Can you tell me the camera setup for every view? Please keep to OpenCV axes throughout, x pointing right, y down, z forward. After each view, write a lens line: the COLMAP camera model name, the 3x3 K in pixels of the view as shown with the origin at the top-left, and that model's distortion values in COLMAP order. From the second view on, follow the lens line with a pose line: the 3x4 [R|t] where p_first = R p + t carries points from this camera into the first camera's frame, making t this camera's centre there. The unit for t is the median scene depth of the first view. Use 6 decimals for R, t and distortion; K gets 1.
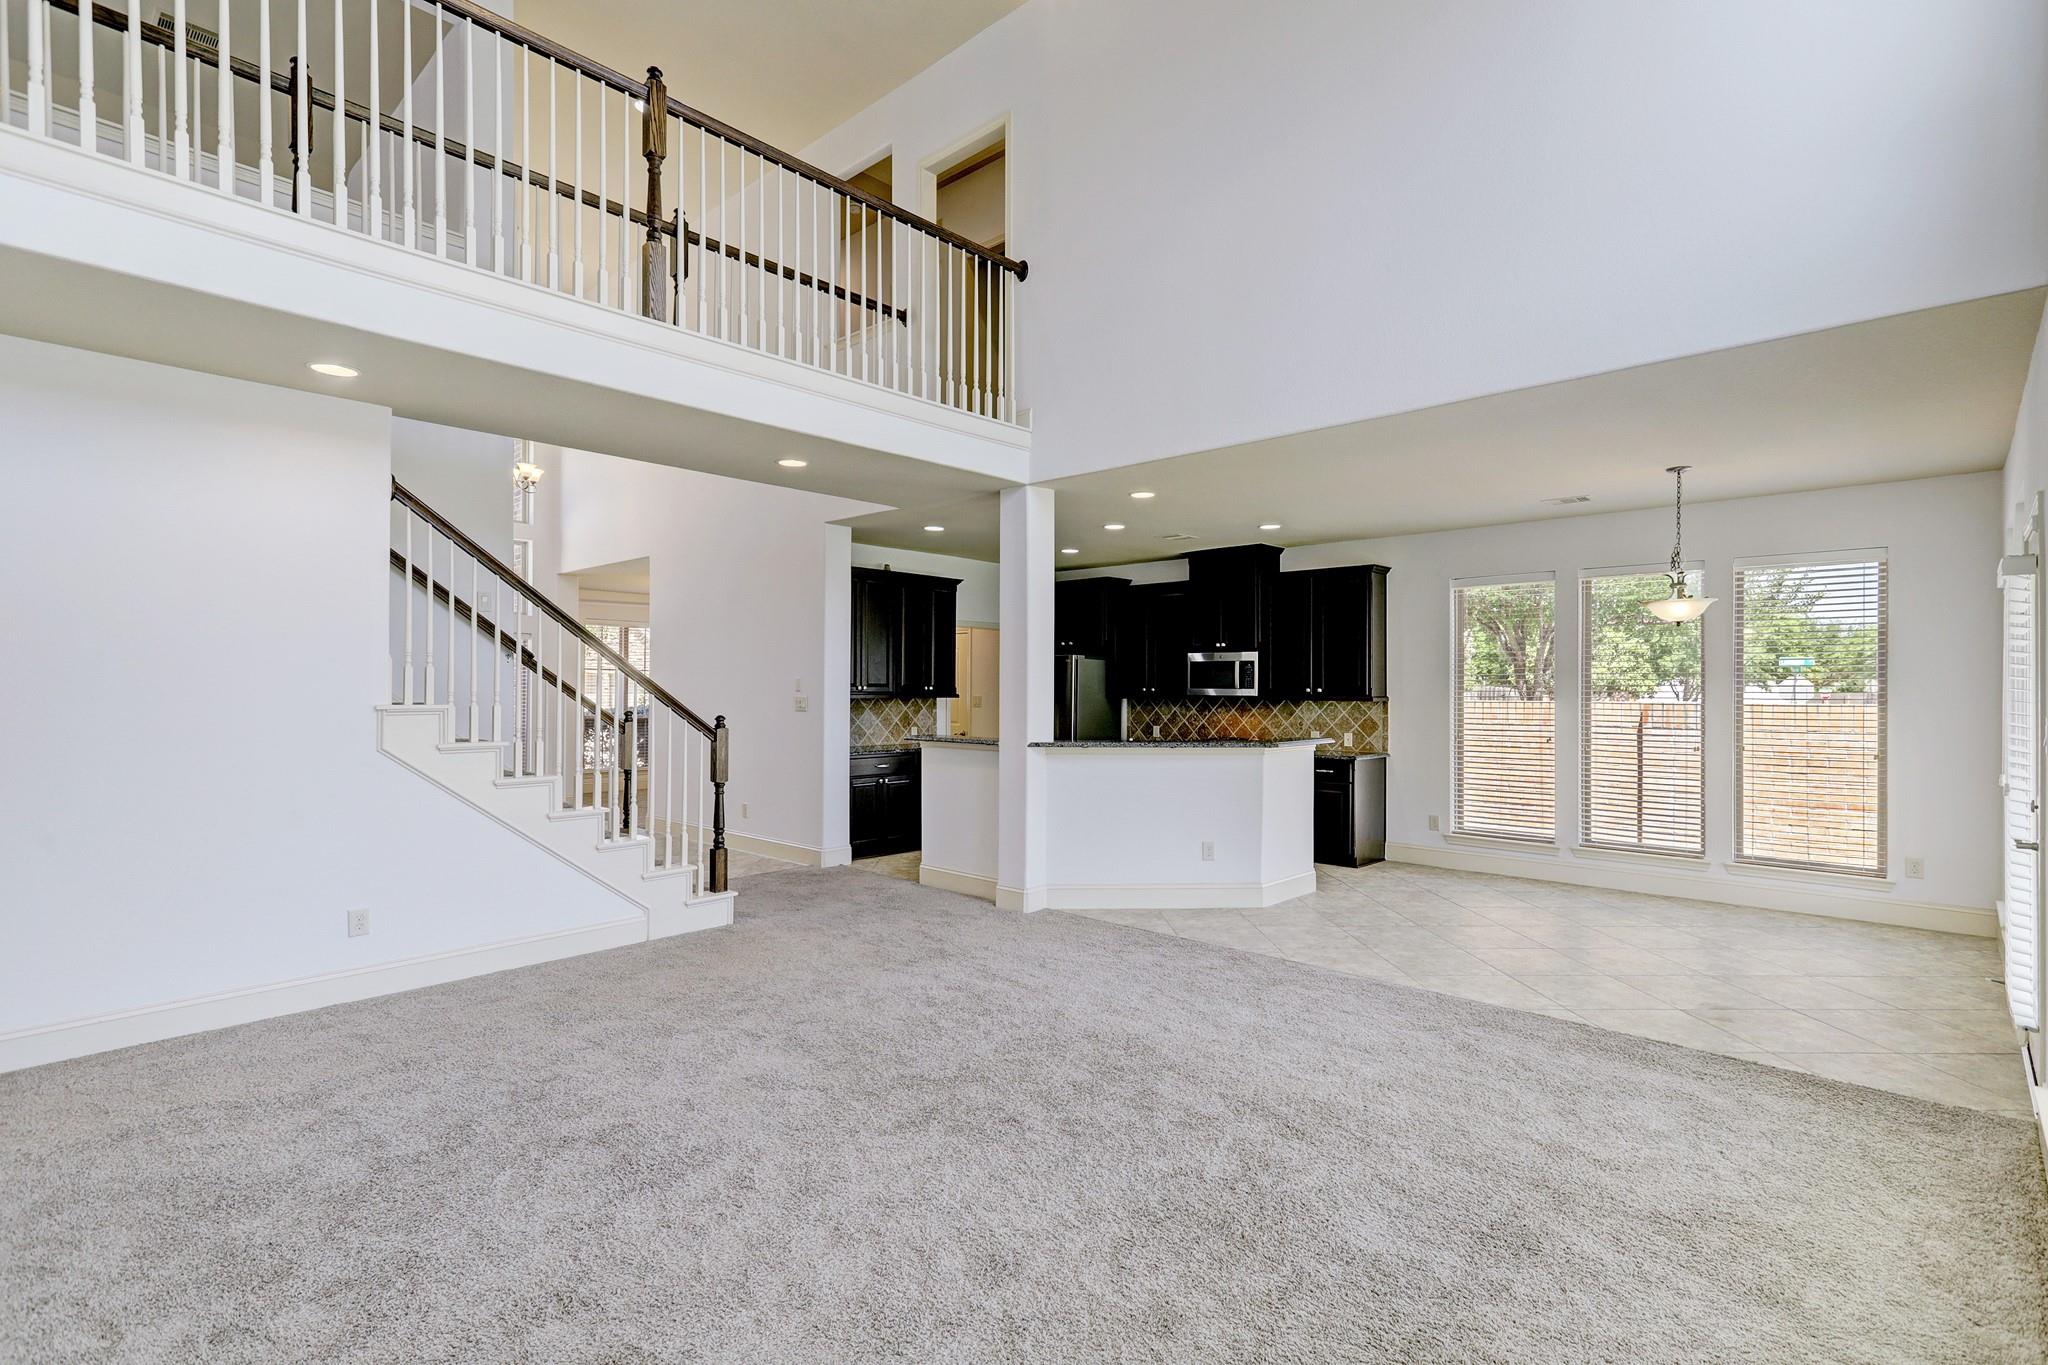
lens RADIAL K [[969.8, 0, 1036.5], [0, 969.8, 682.2], [0, 0, 1]] dist [0.014061, 0.003166]
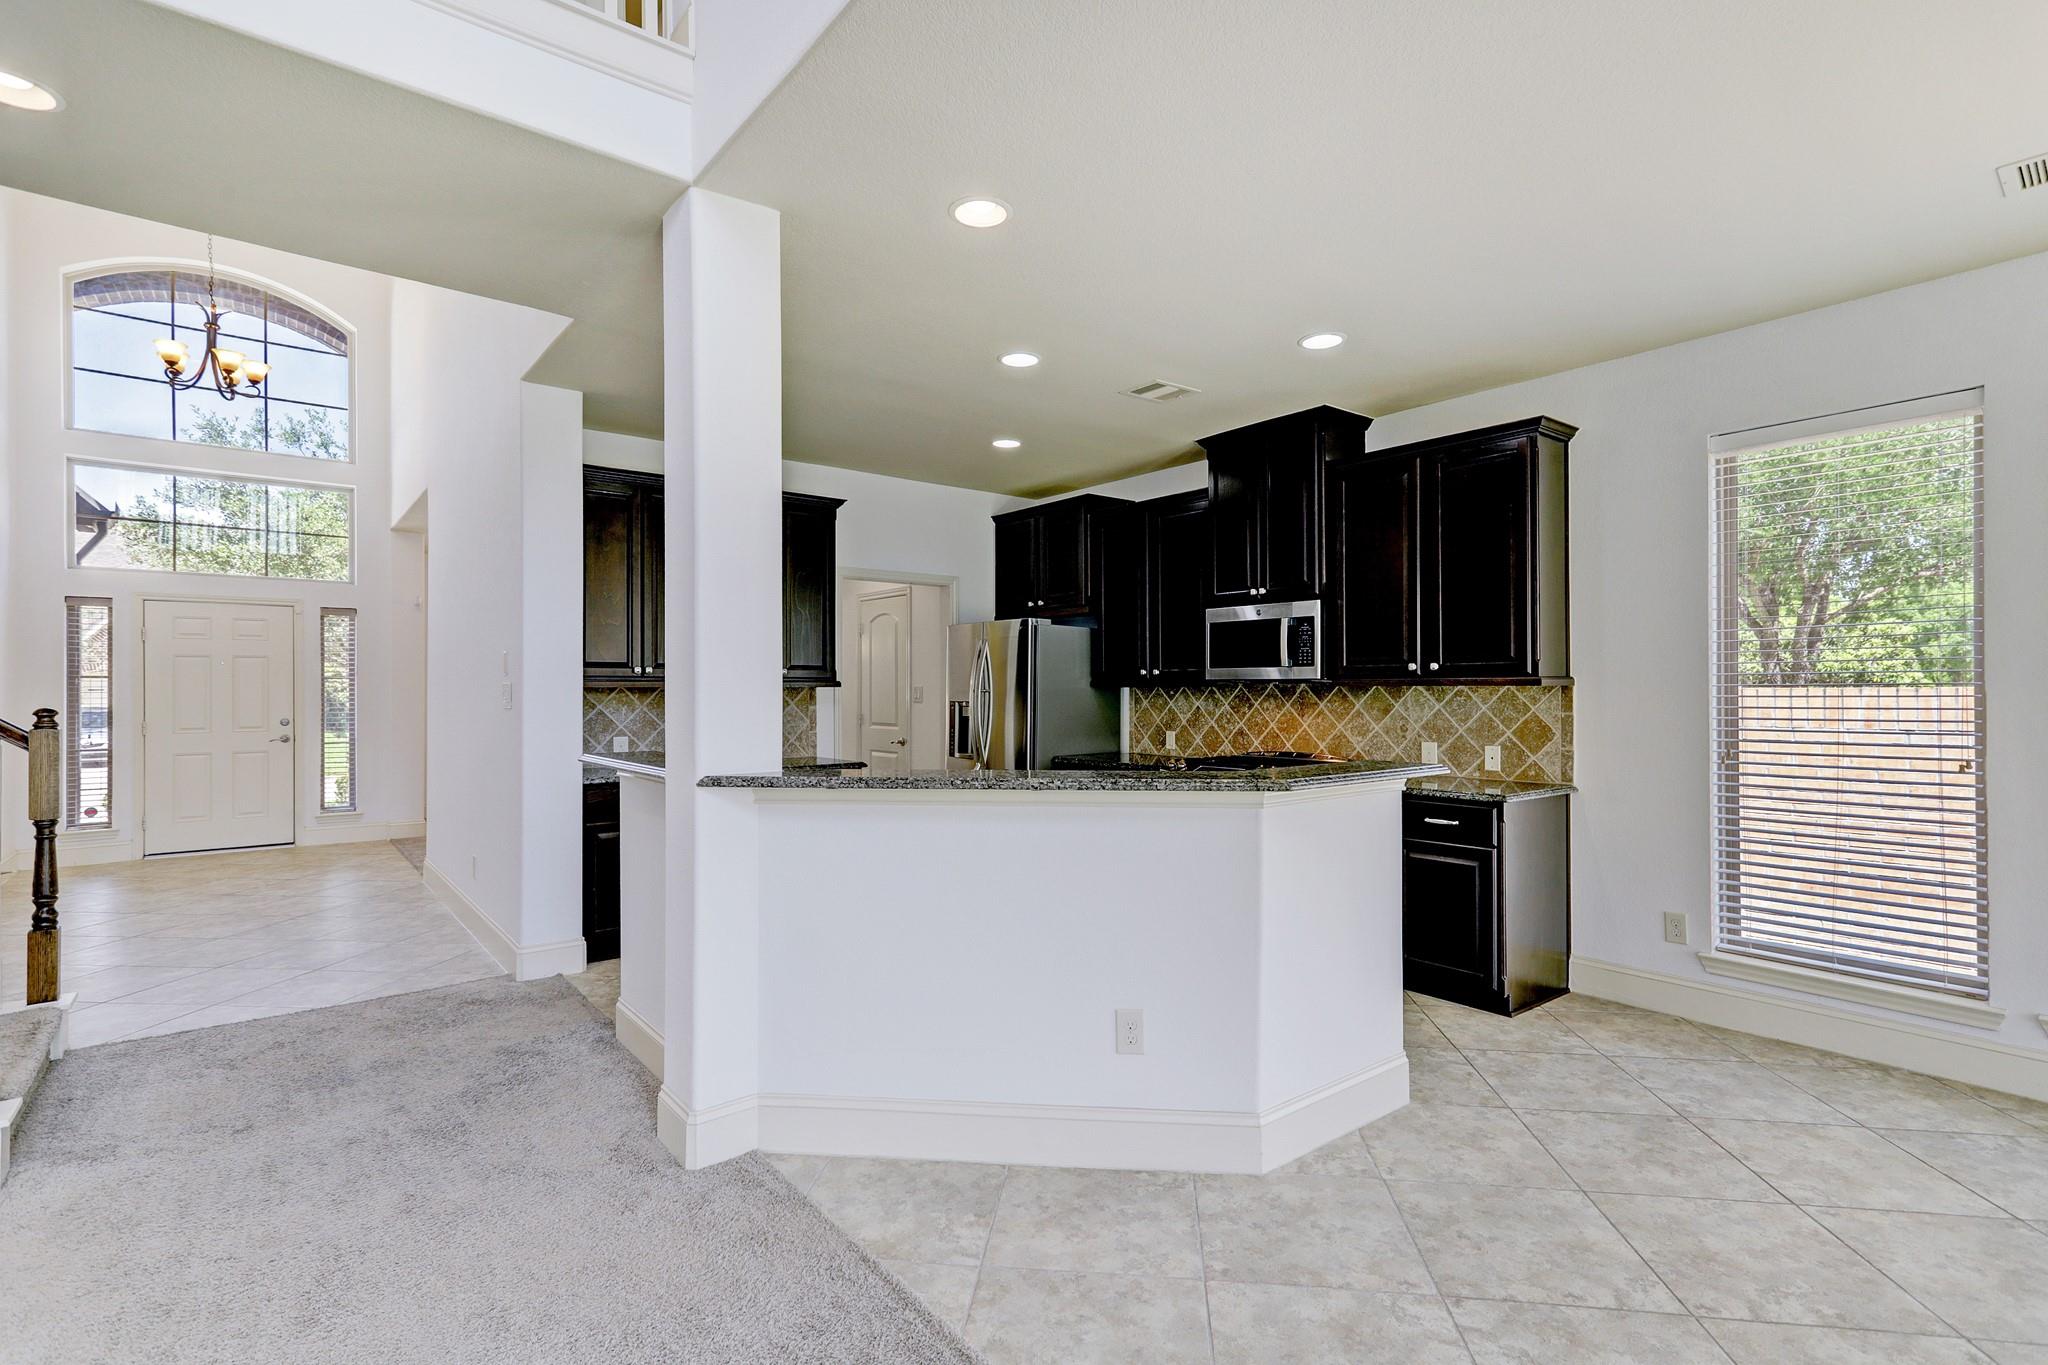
lens RADIAL K [[969.8, 0, 1033.9], [0, 969.8, 683.1], [0, 0, 1]] dist [0.014061, 0.003166]
pose [[0.989033, -0.007728, -0.147492, 0.152426], [0.007747, 0.999970, -0.000443, 0.016141], [0.147491, -0.000704, 0.989063, 0.438029]]
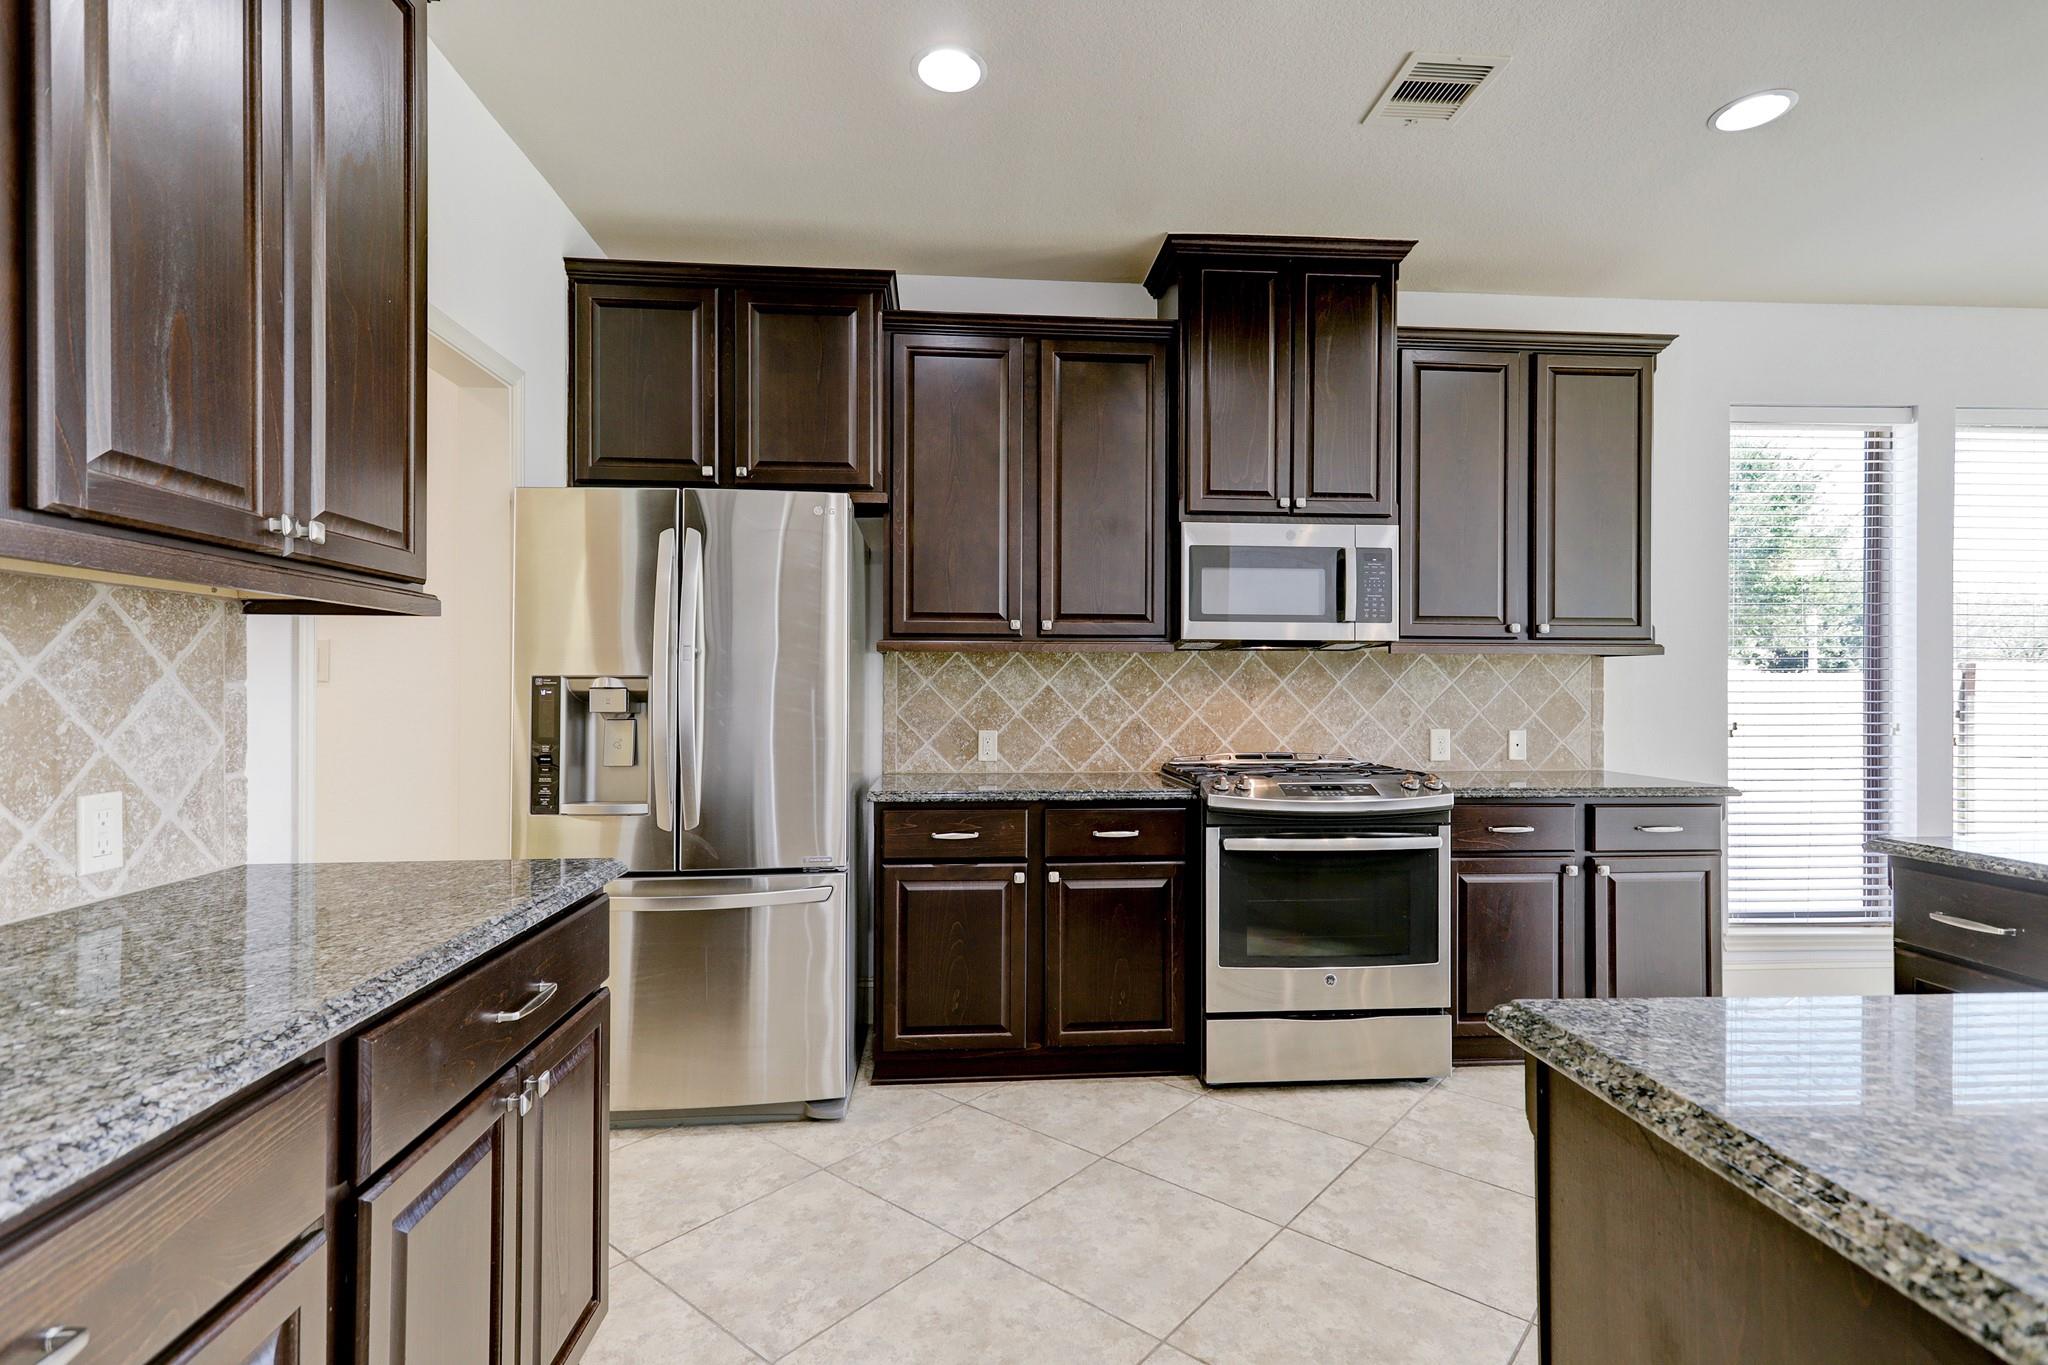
lens RADIAL K [[969.8, 0, 1036.0], [0, 969.8, 689.7], [0, 0, 1]] dist [0.014061, 0.003166]
pose [[0.677833, -0.004790, 0.735200, -0.155982], [-0.003539, 0.999946, 0.009777, 0.030975], [-0.735207, -0.009230, 0.677780, 0.876439]]
